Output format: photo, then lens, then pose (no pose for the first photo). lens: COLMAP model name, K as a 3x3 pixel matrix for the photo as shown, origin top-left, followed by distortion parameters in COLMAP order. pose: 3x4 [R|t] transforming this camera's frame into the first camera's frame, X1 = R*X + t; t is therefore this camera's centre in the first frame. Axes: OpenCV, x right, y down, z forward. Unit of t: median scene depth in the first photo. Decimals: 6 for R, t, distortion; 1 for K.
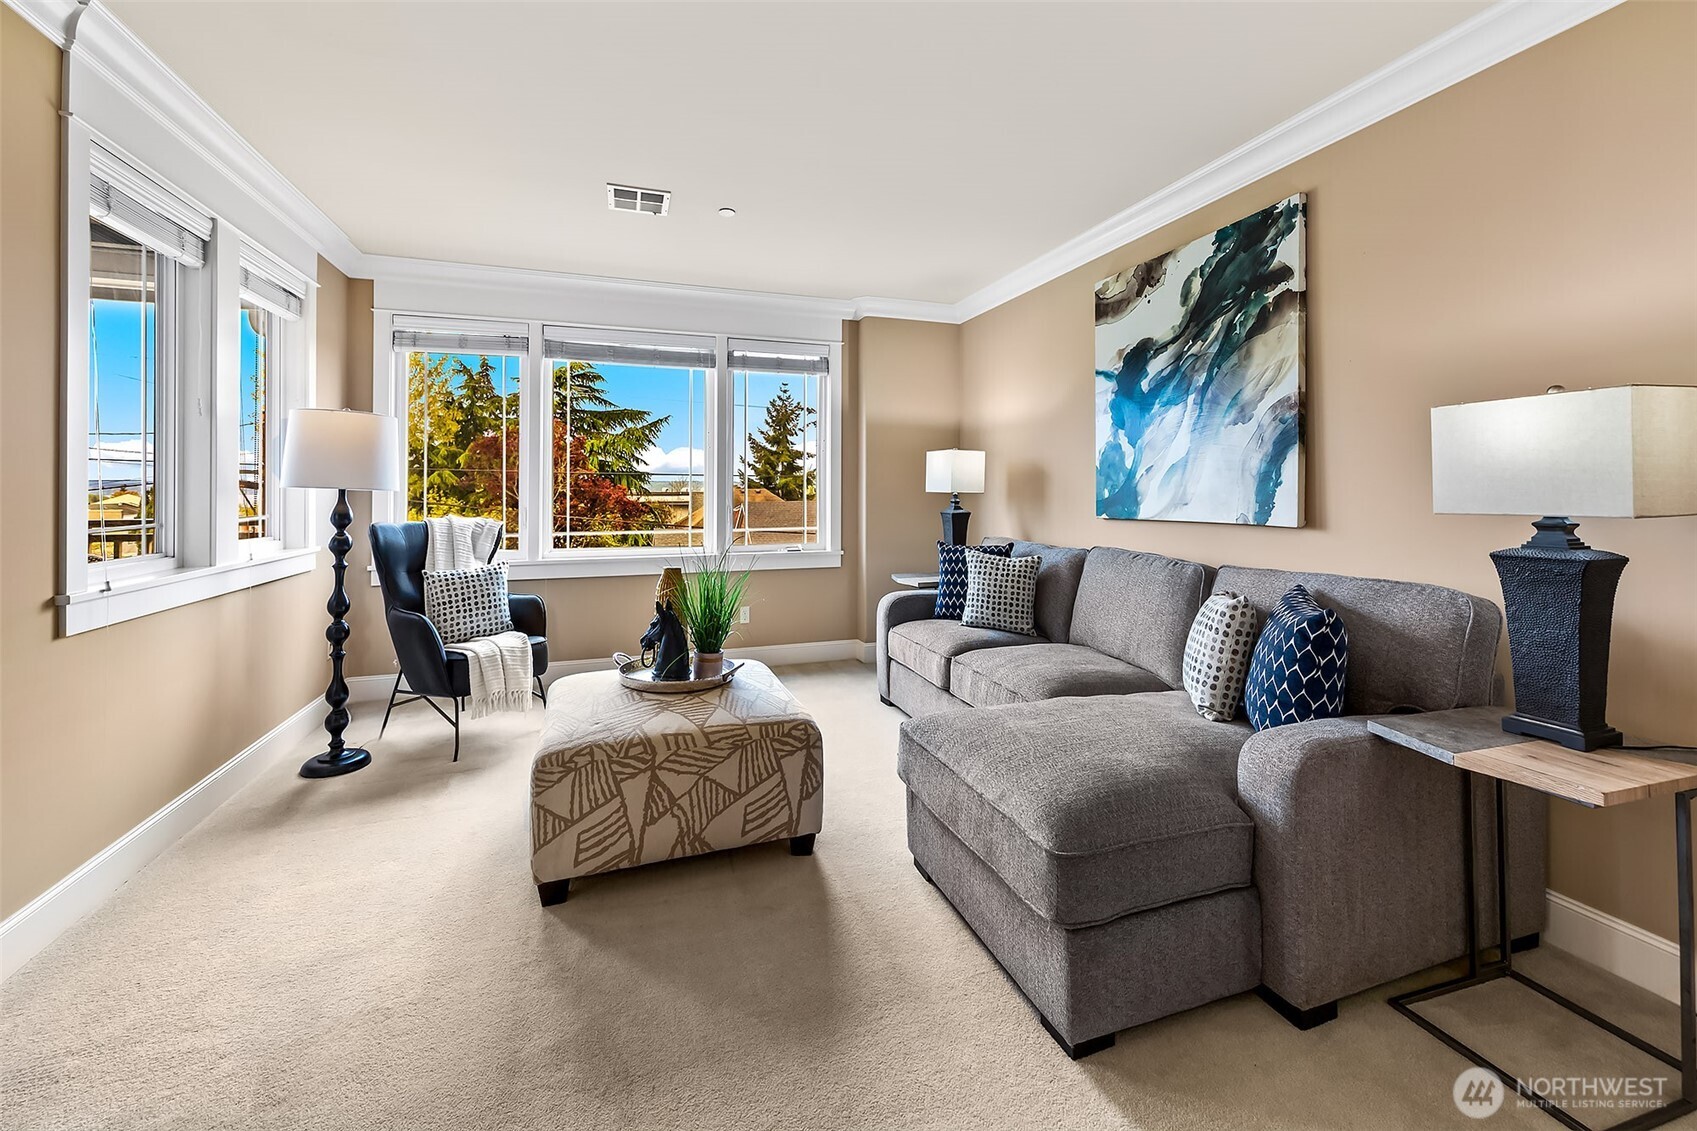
lens RADIAL K [[718.7, 0, 824.5], [0, 718.7, 494.9], [0, 0, 1]] dist [0.004478, 0.000275]
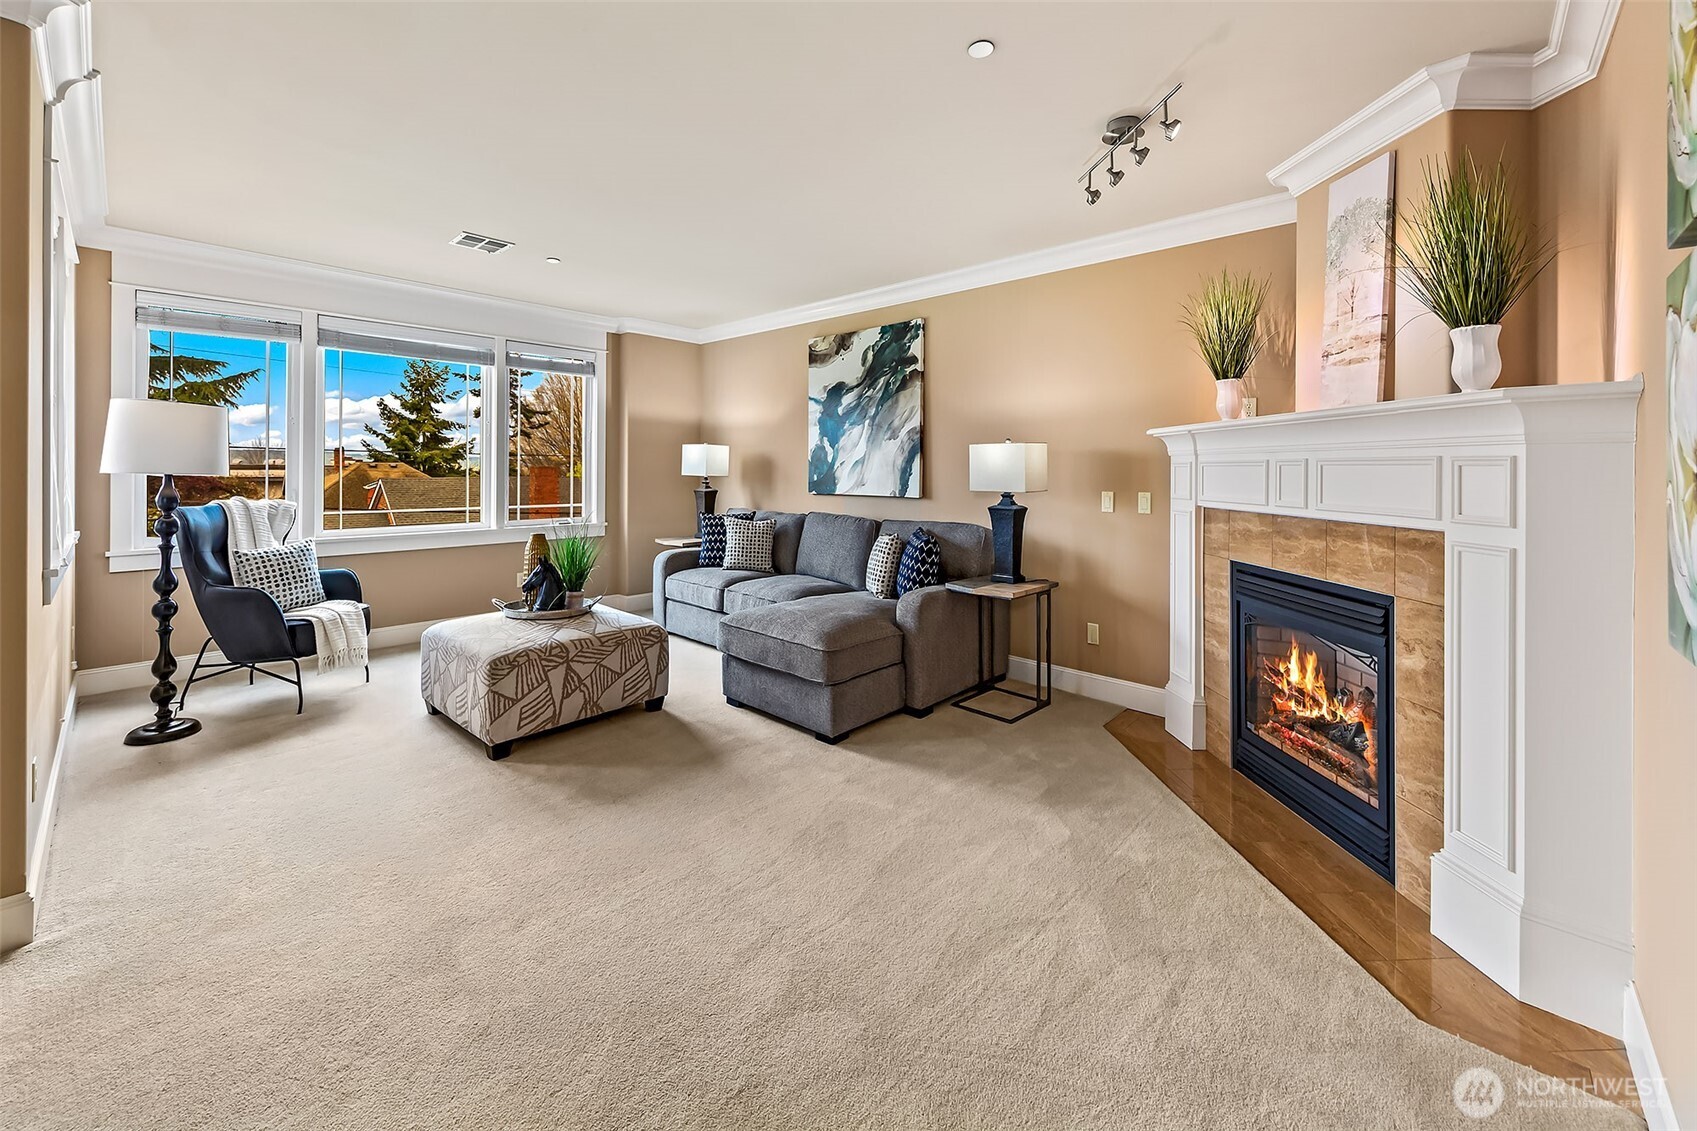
lens RADIAL K [[683.1, 0, 914.3], [0, 683.1, 466.2], [0, 0, 1]] dist [0.010585, -0.000366]
pose [[0.836693, 0.012178, 0.547536, -0.276092], [-0.008047, 0.999918, -0.009943, -0.016486], [-0.547612, 0.003913, 0.836723, -0.404281]]
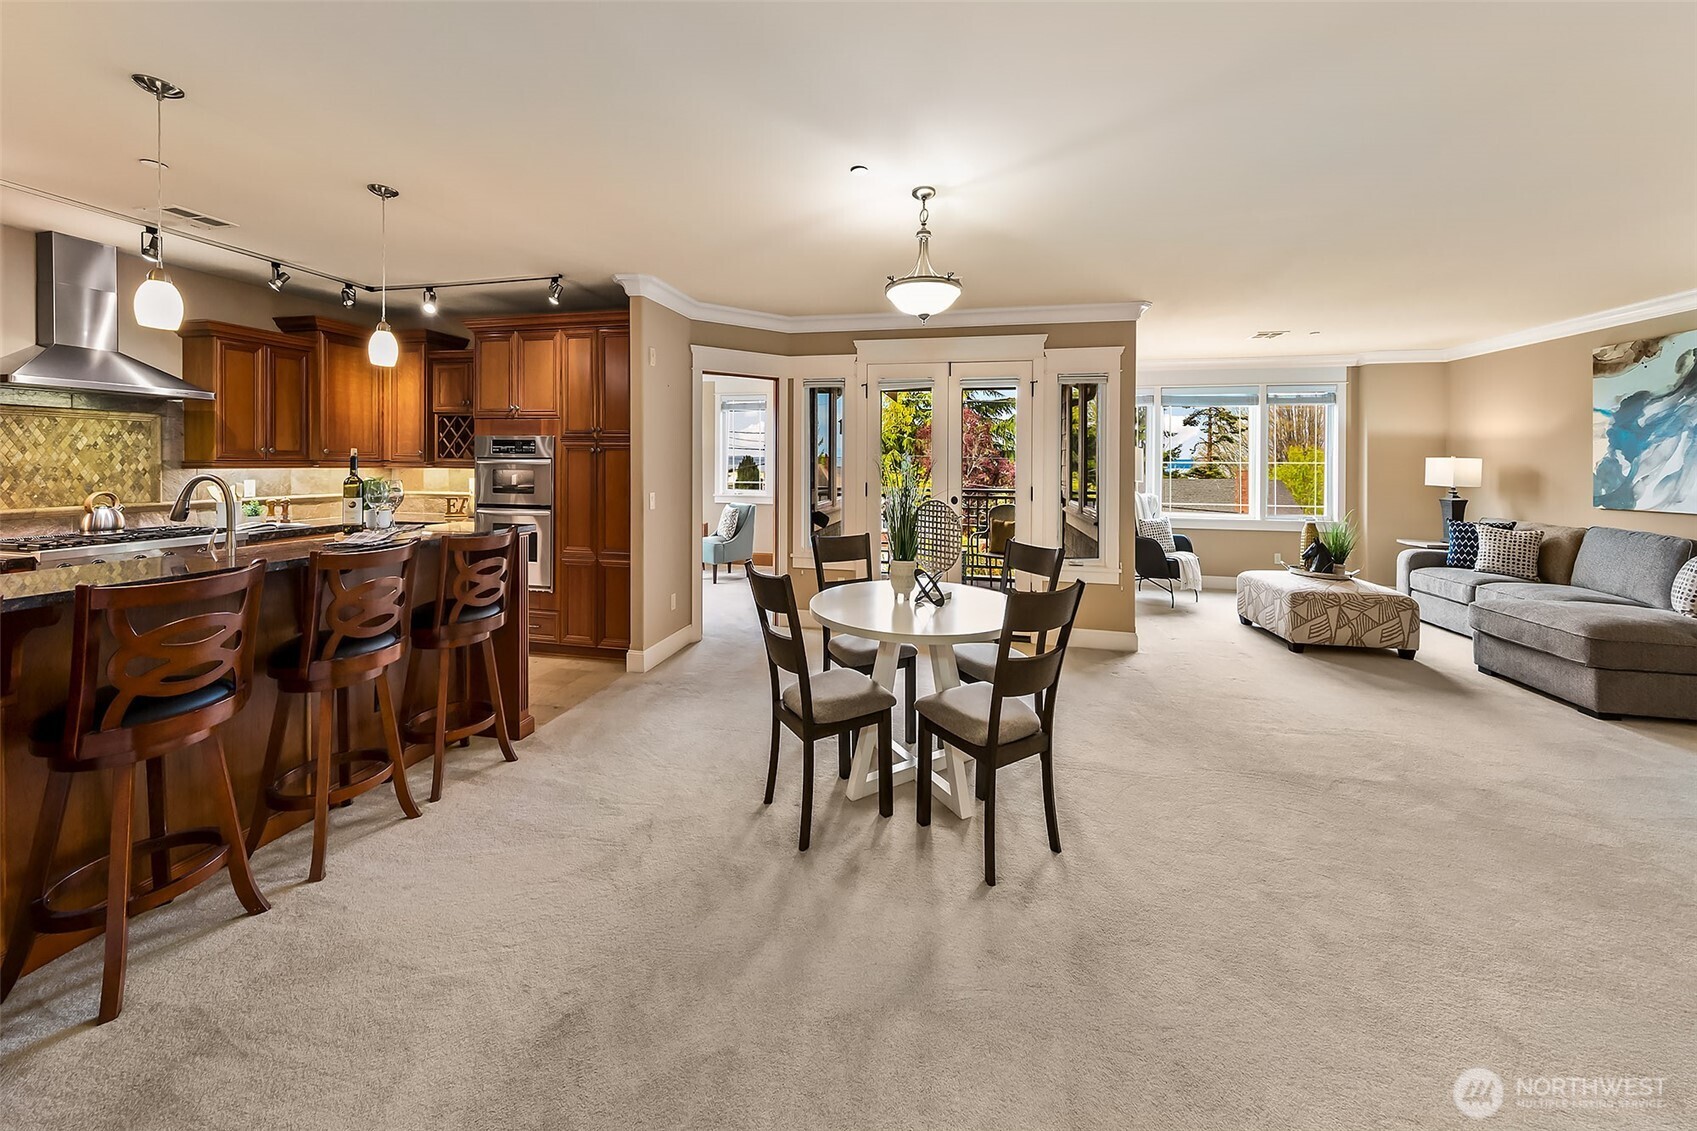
lens RADIAL K [[654.3, 0, 833.7], [0, 654.3, 460.6], [0, 0, 1]] dist [-0.000661, 0.000245]
pose [[0.891066, 0.012249, -0.453708, -0.490373], [-0.017061, 0.999833, -0.006514, -0.036618], [0.453552, 0.013545, 0.891127, -1.100227]]
